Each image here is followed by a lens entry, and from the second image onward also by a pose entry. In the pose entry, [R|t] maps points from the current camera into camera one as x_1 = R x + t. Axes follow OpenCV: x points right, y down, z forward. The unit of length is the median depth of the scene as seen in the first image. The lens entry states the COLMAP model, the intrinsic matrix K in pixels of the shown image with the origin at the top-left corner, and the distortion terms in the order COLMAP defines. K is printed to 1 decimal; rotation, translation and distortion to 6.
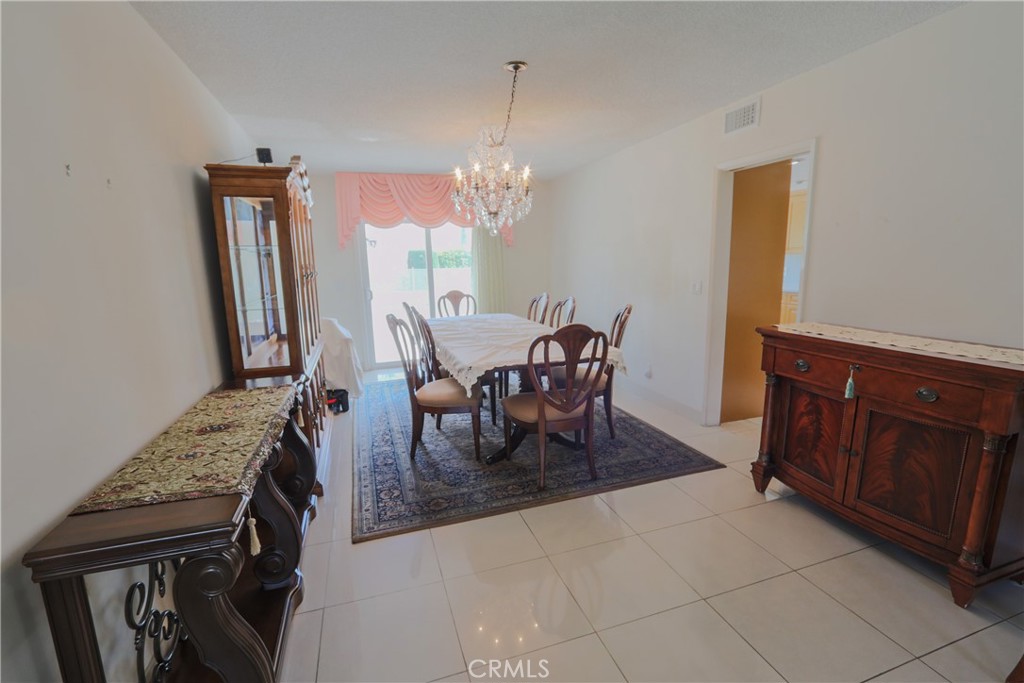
lens RADIAL K [[457.4, 0, 511.0], [0, 457.4, 349.5], [0, 0, 1]] dist [-0.024008, 0.003914]
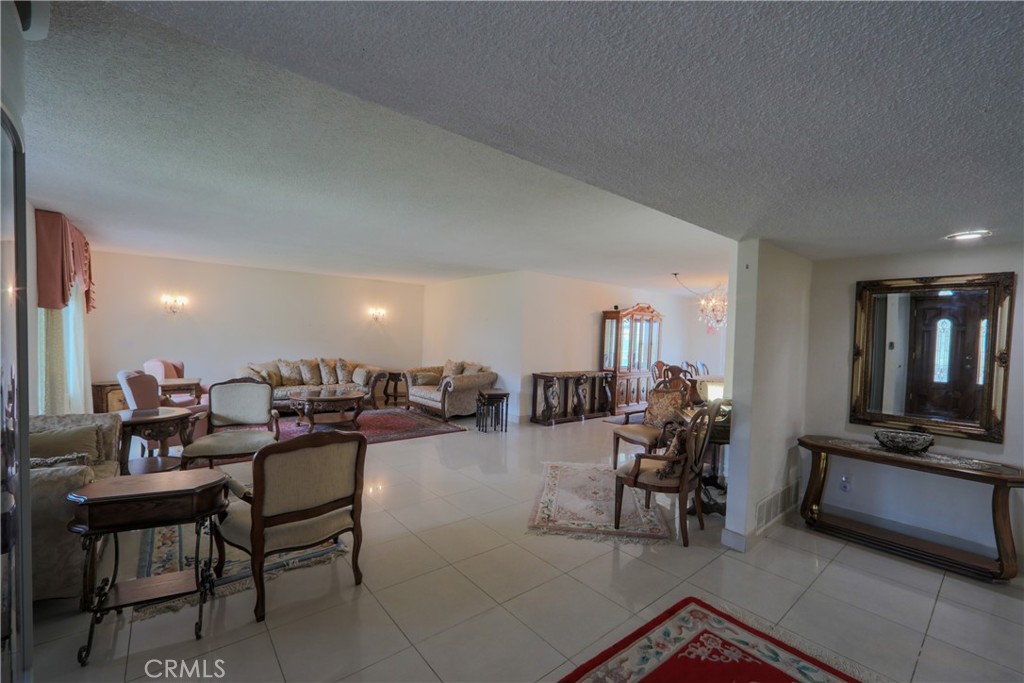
lens RADIAL K [[428.1, 0, 518.9], [0, 428.1, 345.9], [0, 0, 1]] dist [-0.013719, 0.003651]
pose [[0.374667, 0.054691, -0.925545, 2.101534], [-0.216847, 0.975741, -0.030124, 0.106406], [0.901444, 0.211988, 0.377438, -0.788768]]
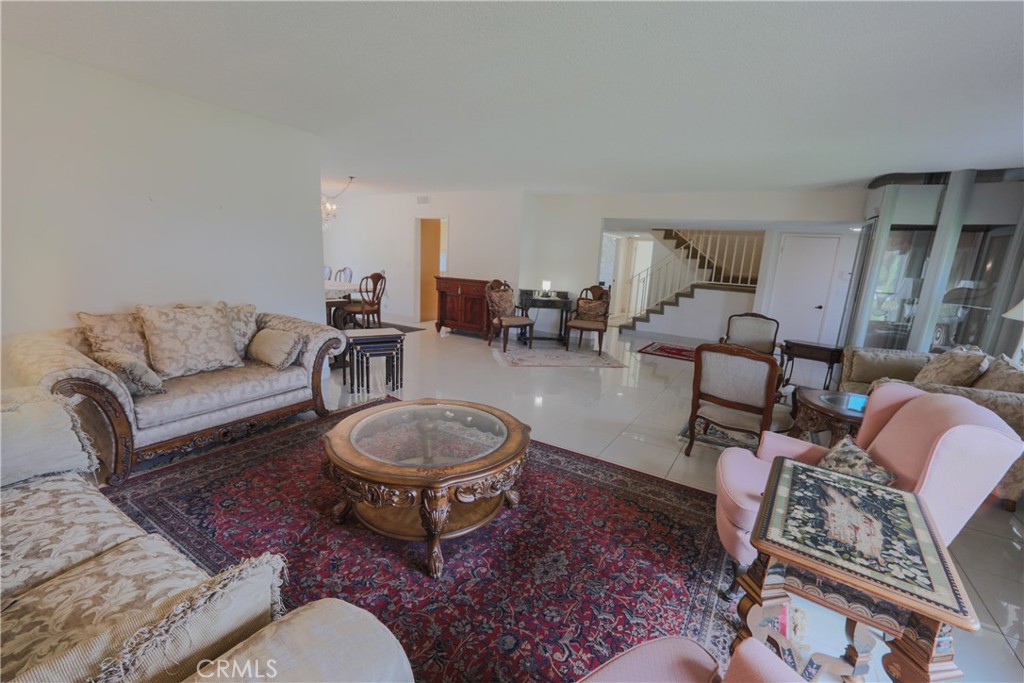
lens RADIAL K [[428.1, 0, 516.8], [0, 428.1, 345.7], [0, 0, 1]] dist [-0.013719, 0.003651]
pose [[0.751626, -0.066122, 0.656267, -0.980885], [0.054260, 0.997789, 0.038387, 0.345301], [-0.657354, 0.006756, 0.753552, -1.566066]]
